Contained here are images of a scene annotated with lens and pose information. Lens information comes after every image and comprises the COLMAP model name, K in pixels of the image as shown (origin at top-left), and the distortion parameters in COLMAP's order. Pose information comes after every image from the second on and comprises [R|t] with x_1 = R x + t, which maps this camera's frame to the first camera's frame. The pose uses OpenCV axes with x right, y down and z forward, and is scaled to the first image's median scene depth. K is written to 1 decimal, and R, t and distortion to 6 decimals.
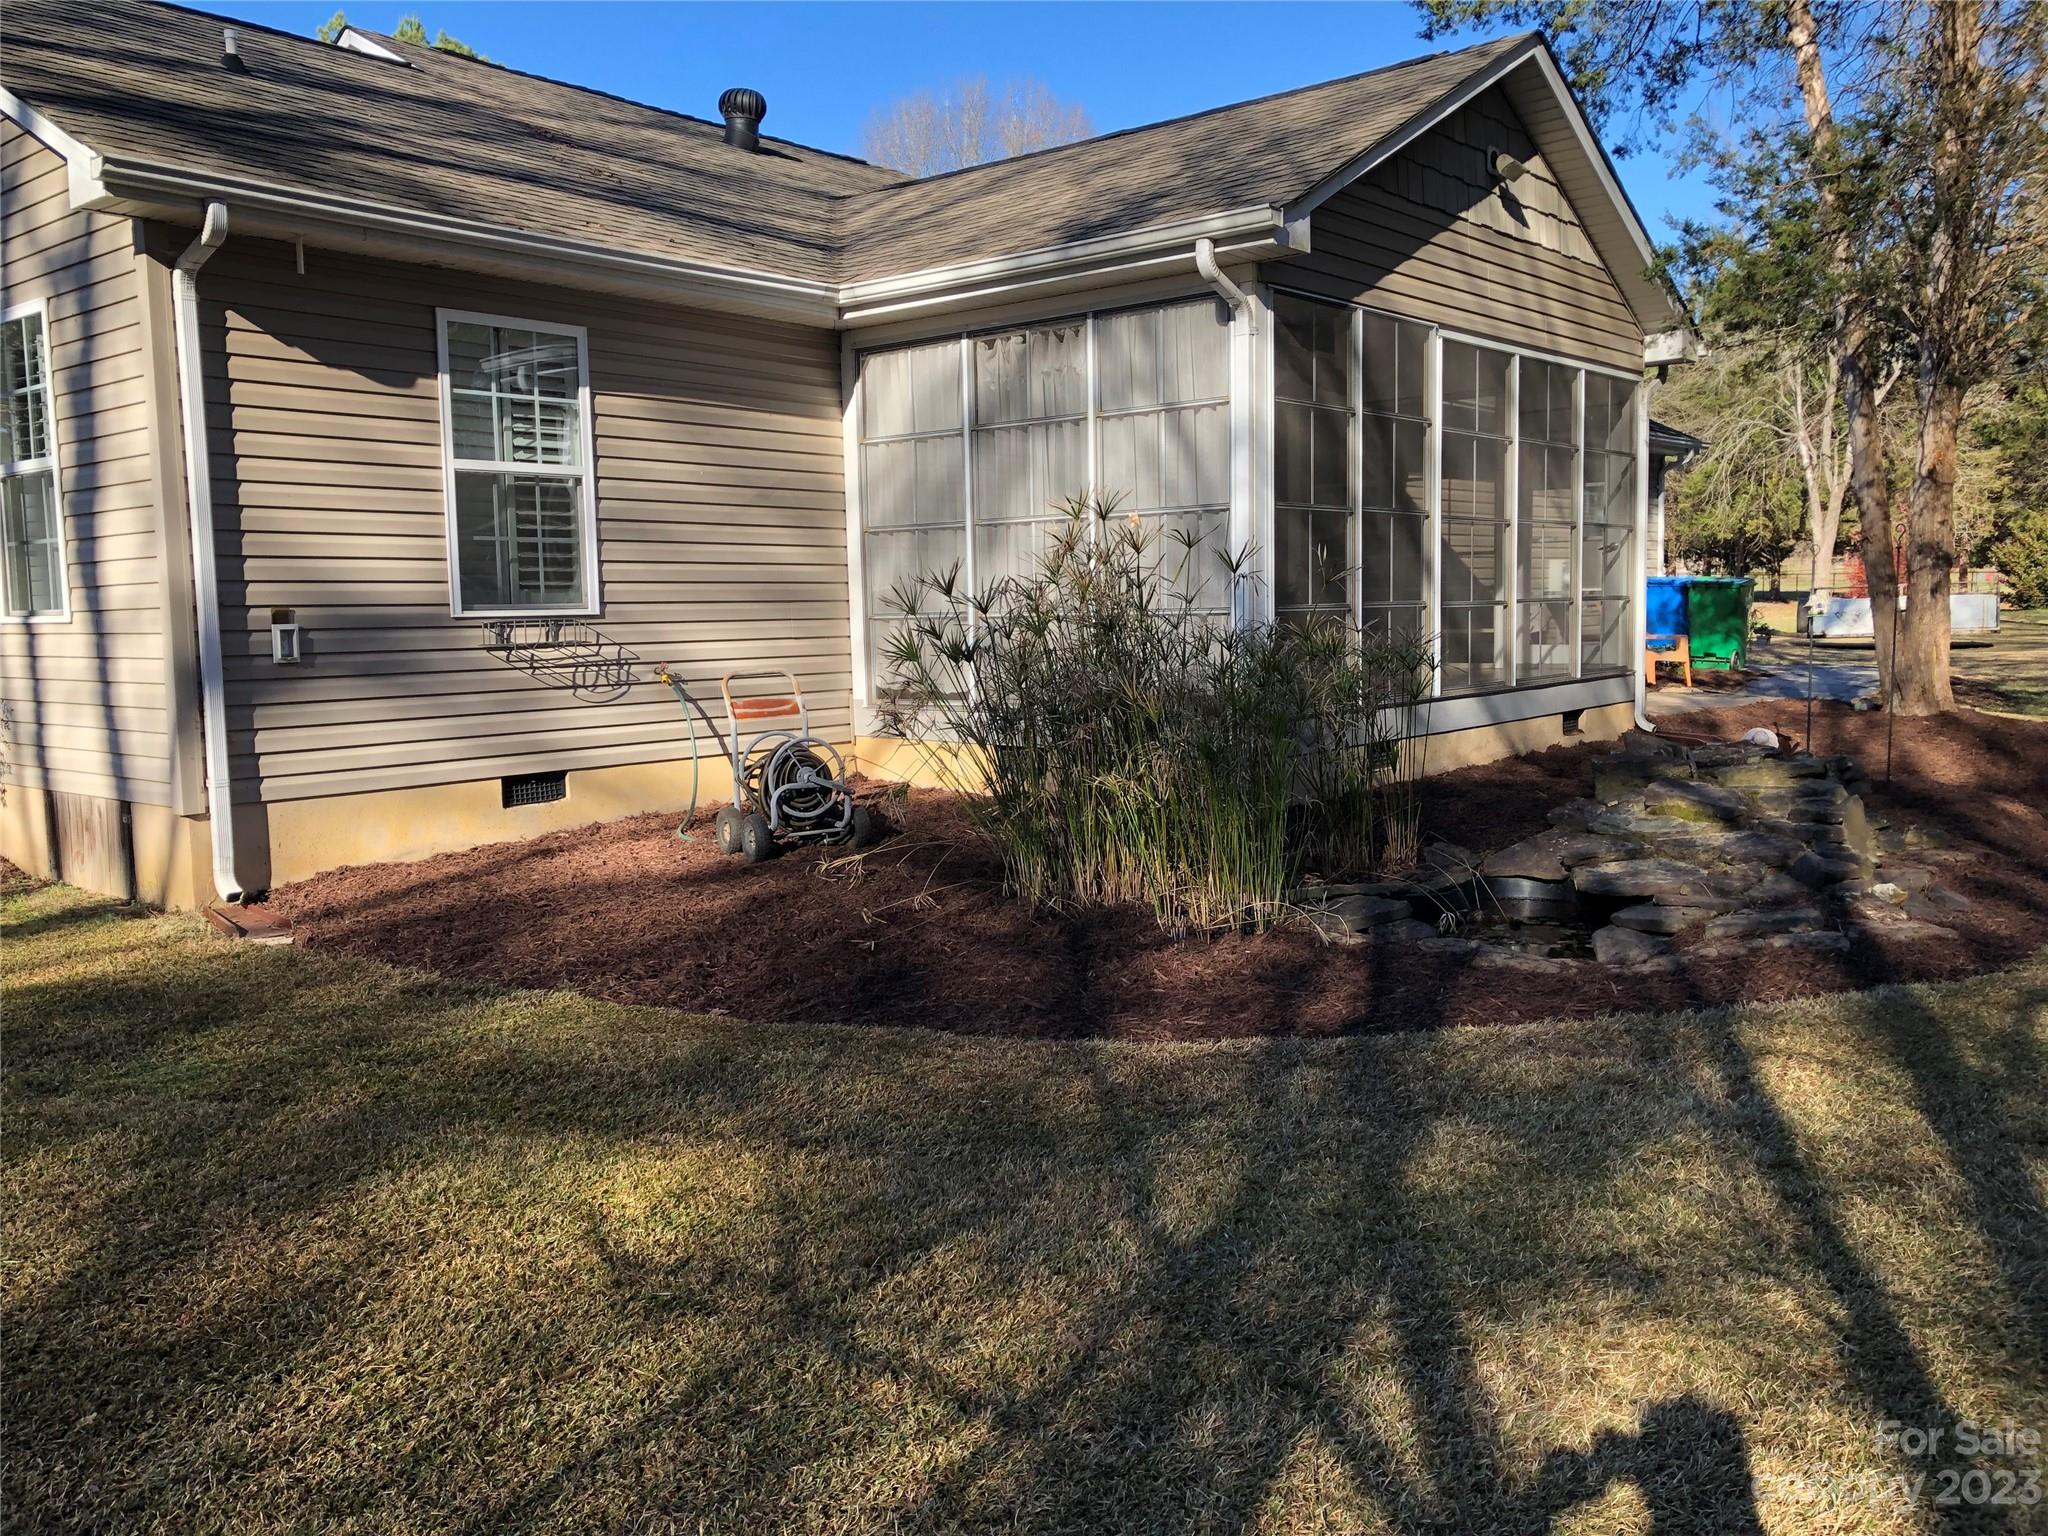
lens RADIAL K [[1681.6, 0, 1023.0], [0, 1681.6, 775.0], [0, 0, 1]] dist [0.013495, -0.009022]
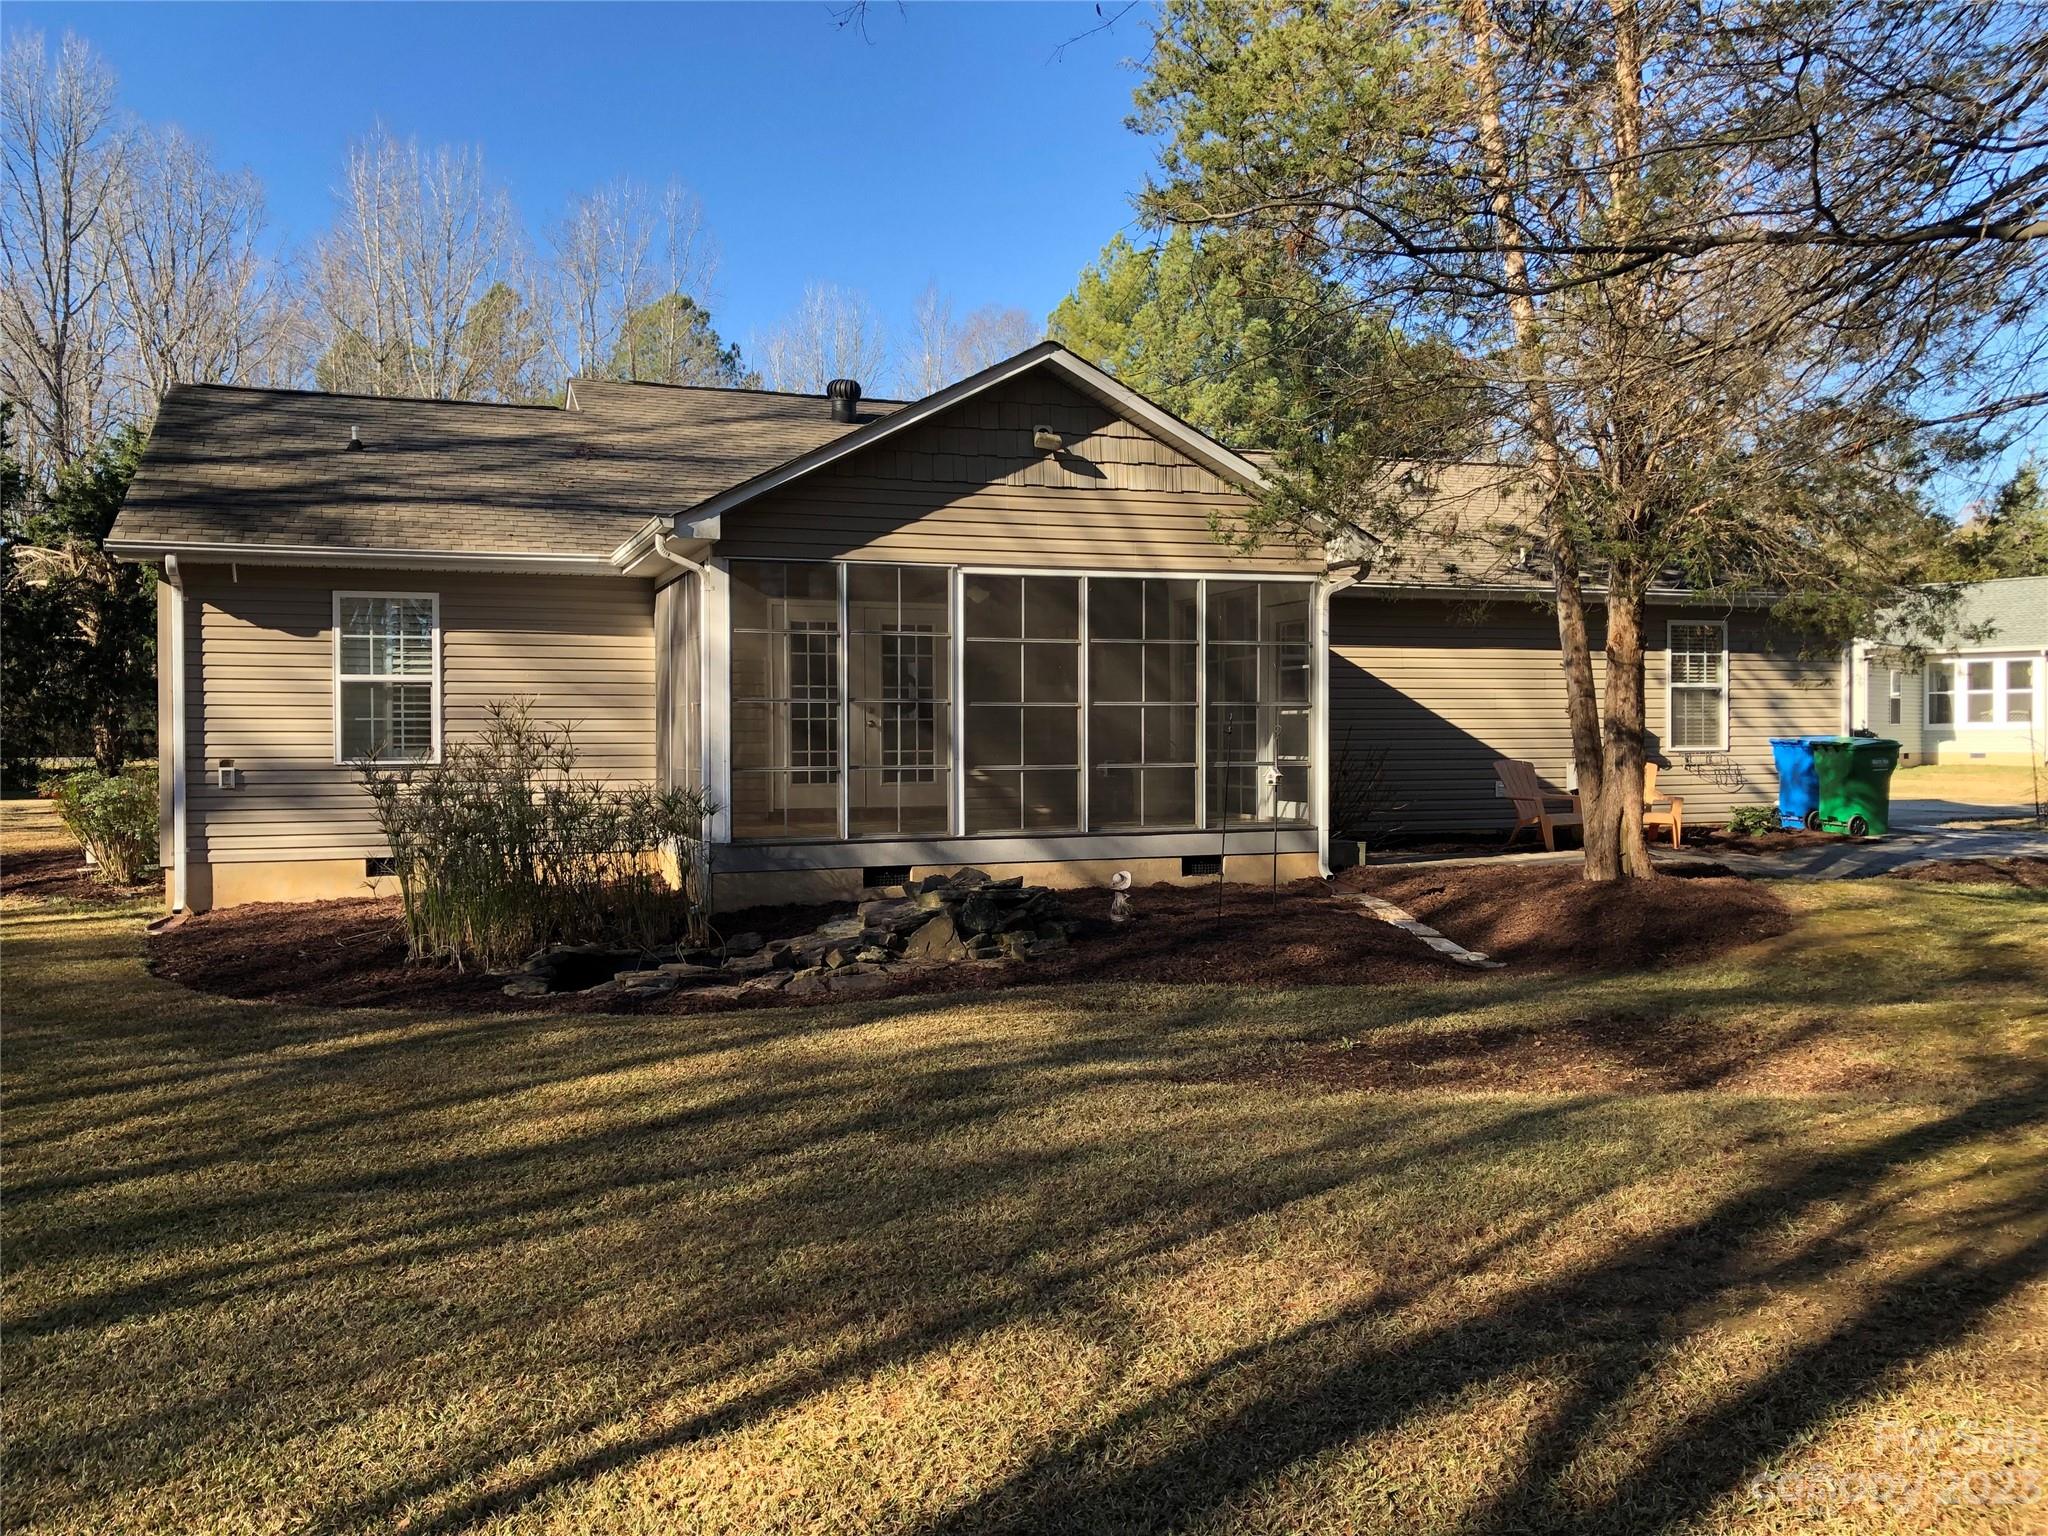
lens RADIAL K [[1681.6, 0, 1027.6], [0, 1681.6, 759.9], [0, 0, 1]] dist [0.013495, -0.009022]
pose [[0.869540, 0.022132, -0.493366, 1.084775], [-0.062544, 0.995887, -0.065557, -0.027560], [0.489885, 0.087861, 0.867348, -0.153587]]
